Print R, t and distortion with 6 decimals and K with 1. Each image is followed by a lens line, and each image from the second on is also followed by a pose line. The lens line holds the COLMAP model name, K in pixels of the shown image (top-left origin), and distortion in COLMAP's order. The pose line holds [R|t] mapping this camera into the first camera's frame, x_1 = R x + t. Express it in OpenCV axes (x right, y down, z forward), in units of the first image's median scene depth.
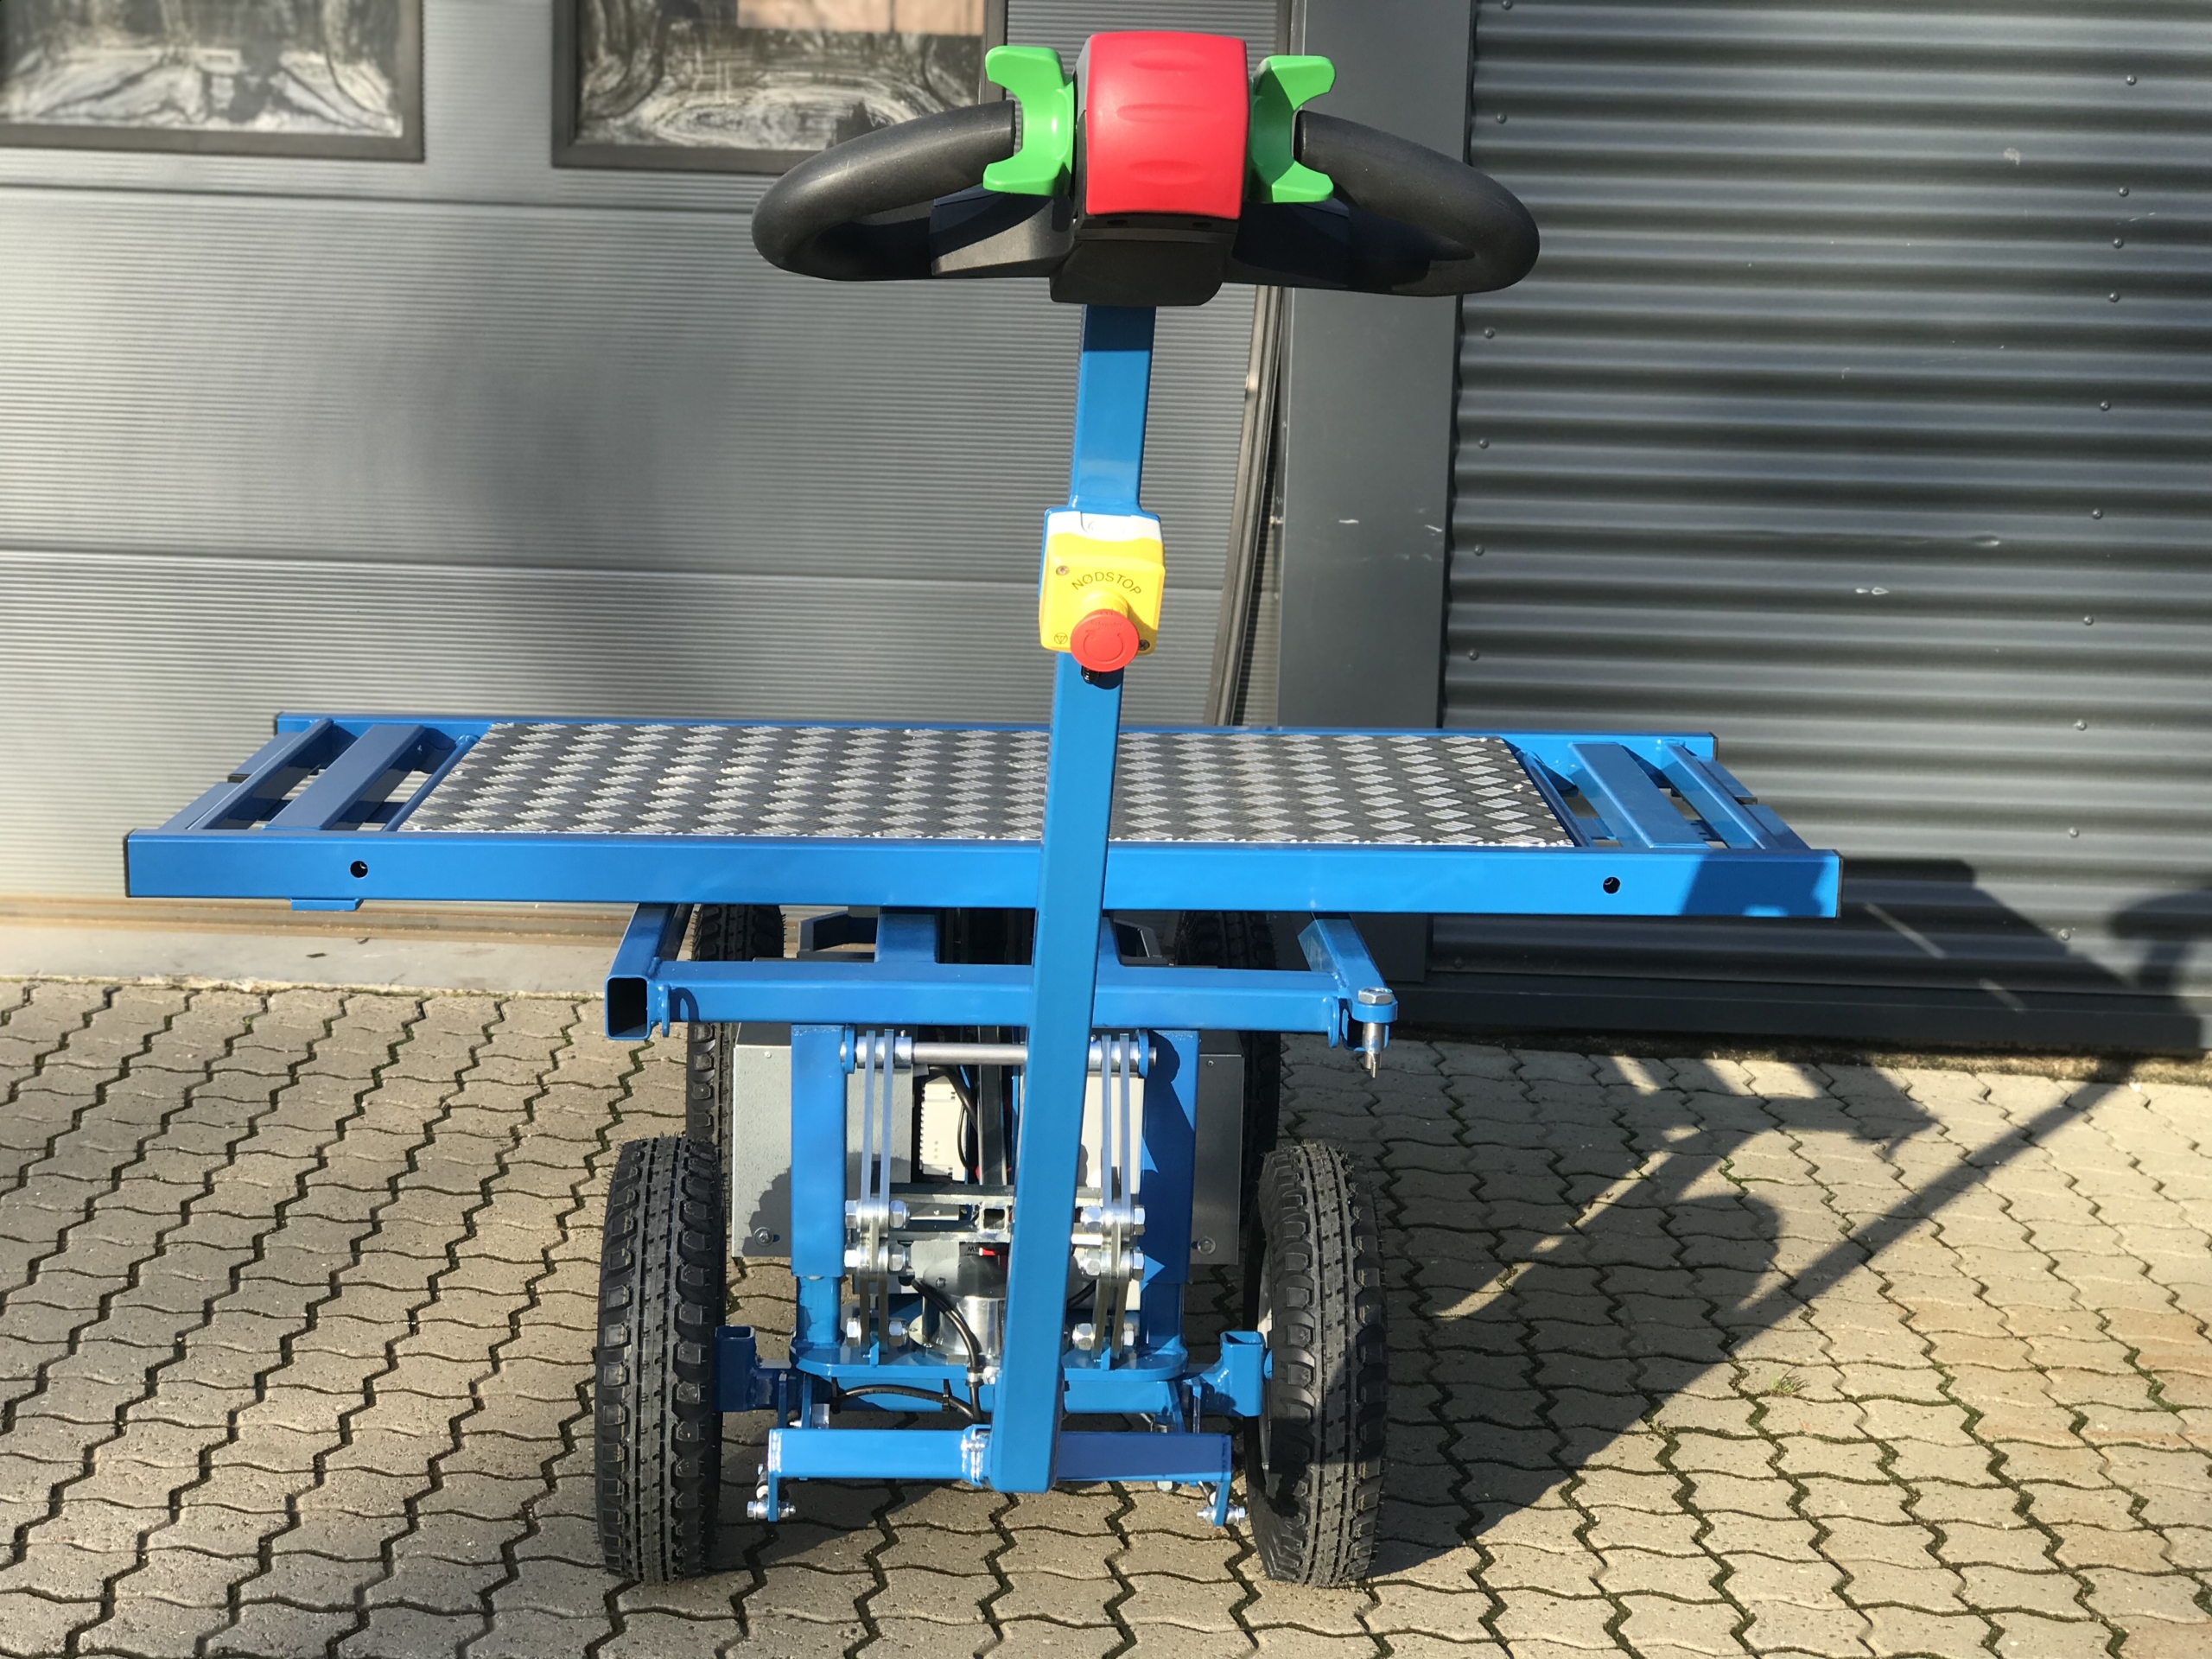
lens RADIAL K [[3612.0, 0, 1092.4], [0, 3612.0, 816.0], [0, 0, 1]] dist [0.076815, 0.000000]
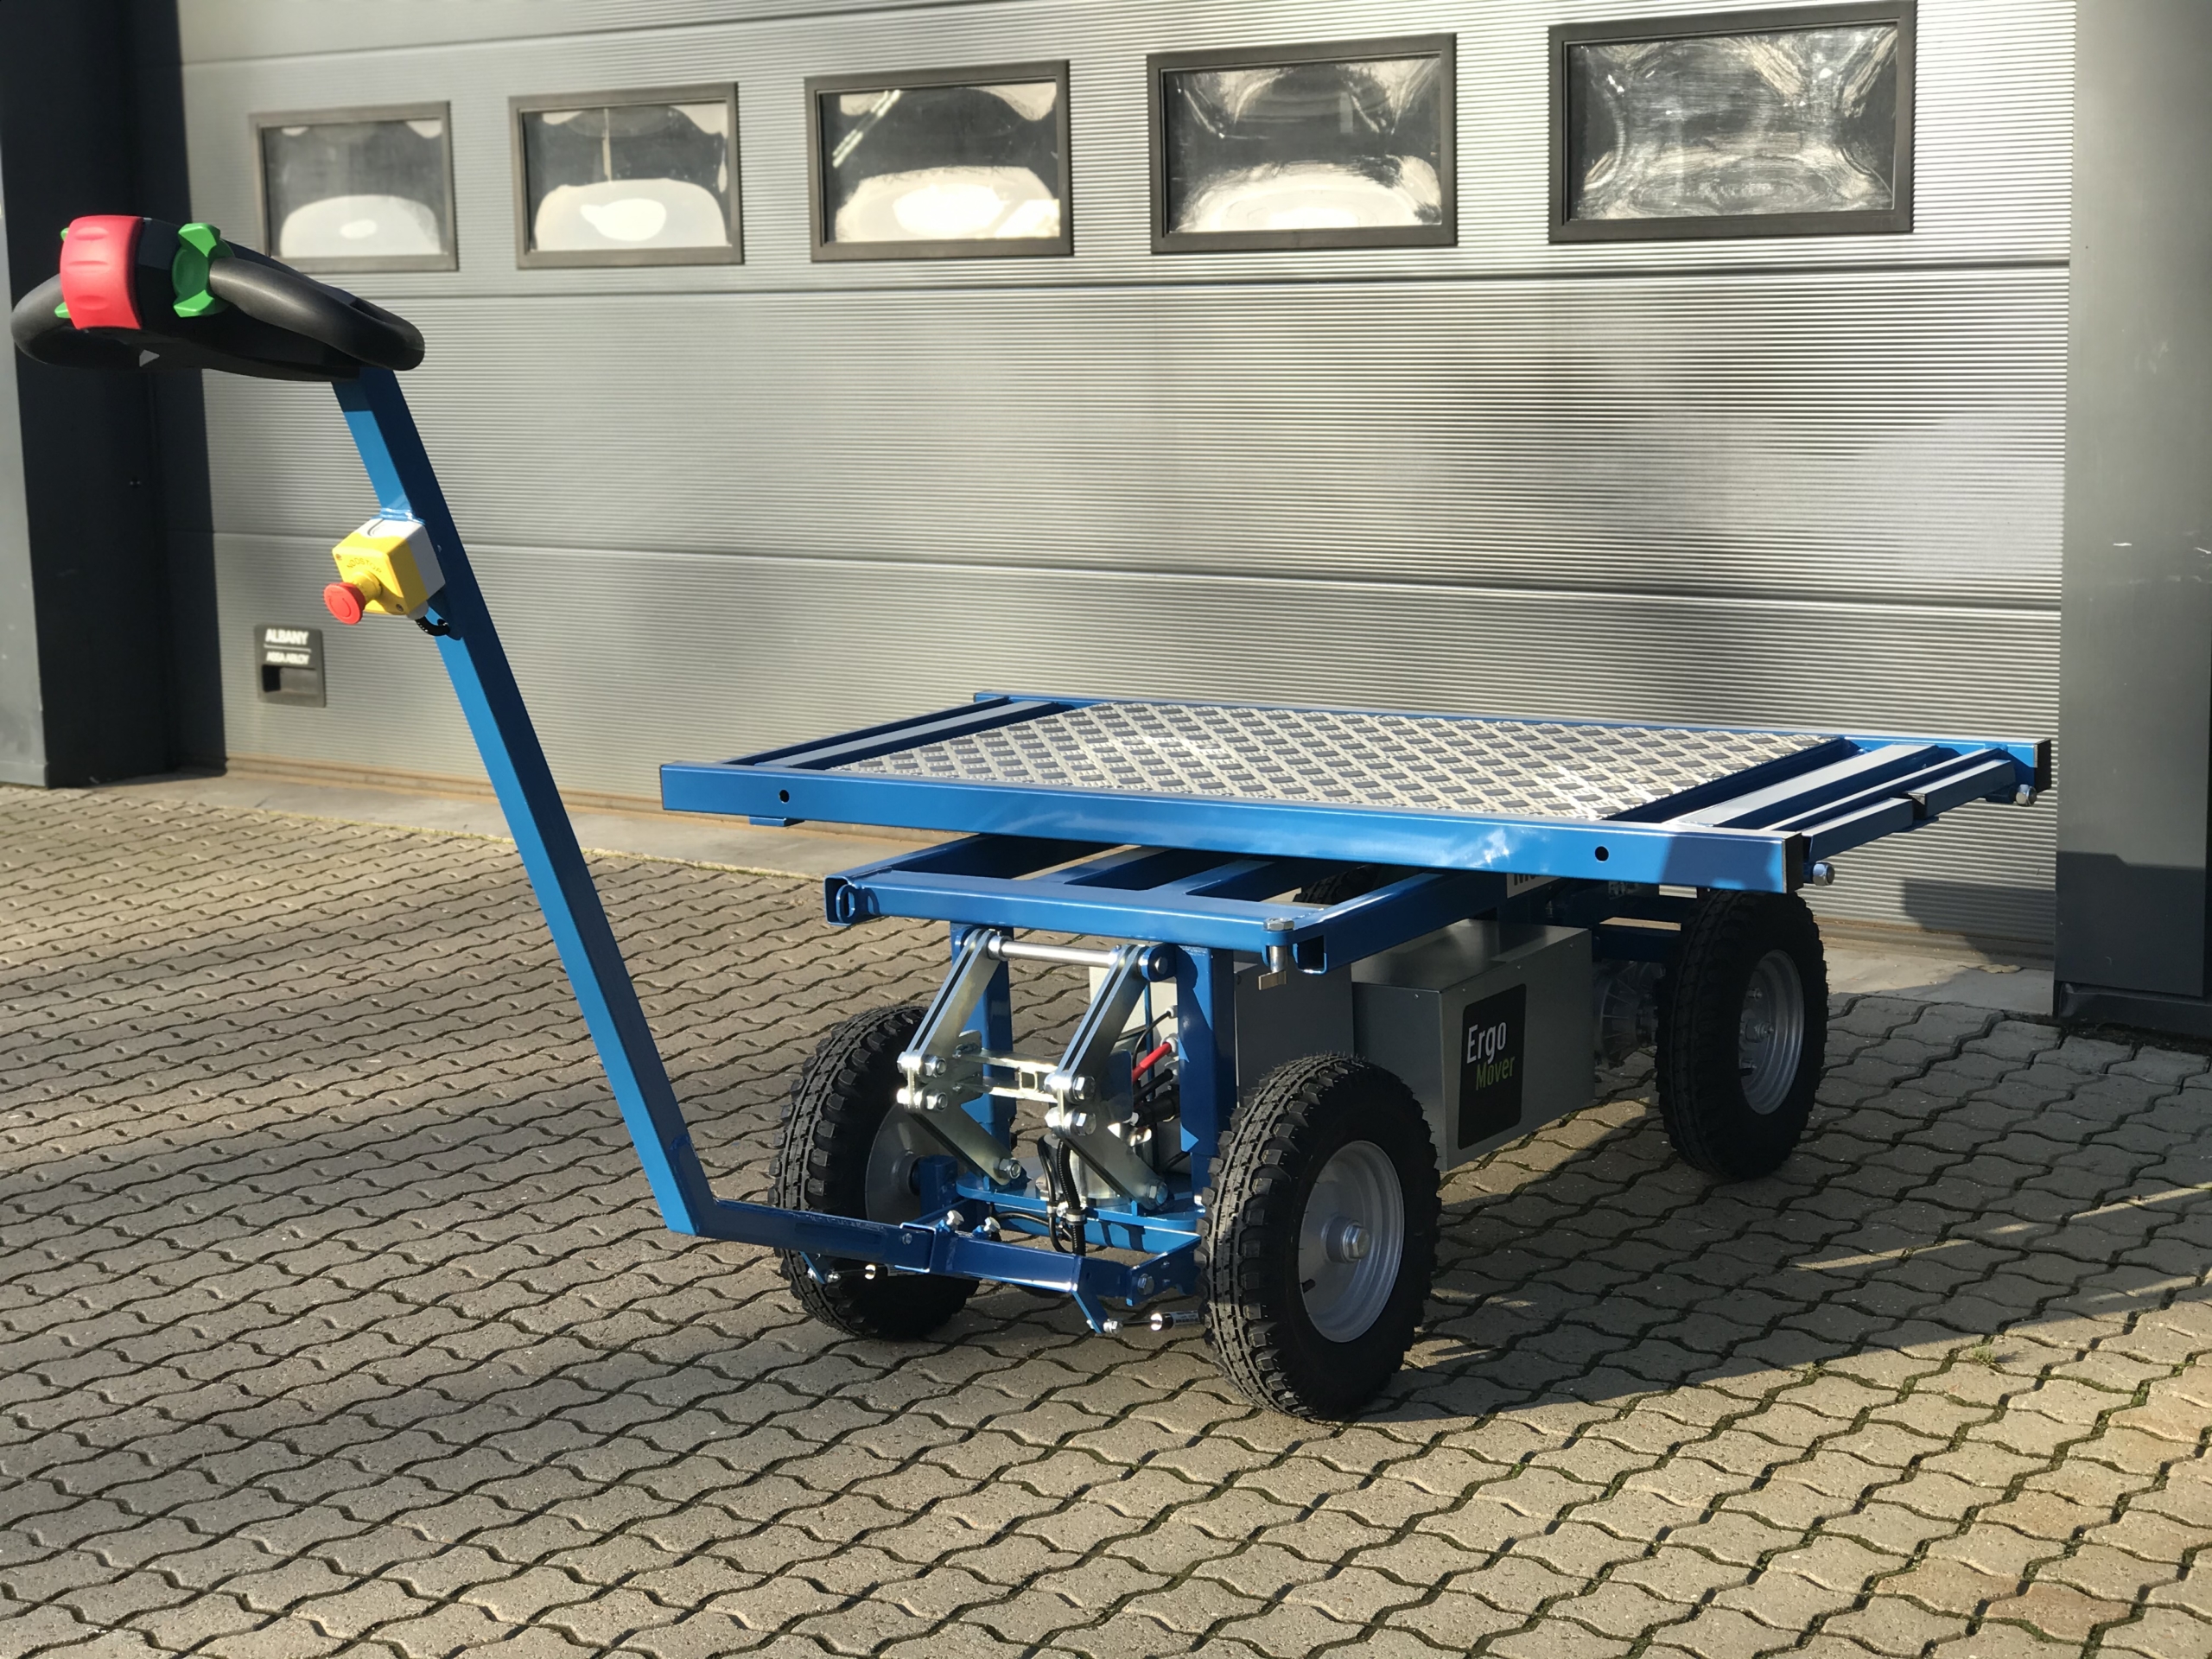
lens RADIAL K [[3612.0, 0, 1104.0], [0, 3612.0, 829.7], [0, 0, 1]] dist [0.076815, 0.000000]
pose [[0.788331, 0.044431, -0.613645, 0.678602], [-0.051546, 0.998652, 0.006087, 0.012200], [0.613088, 0.026832, 0.789559, 0.006470]]
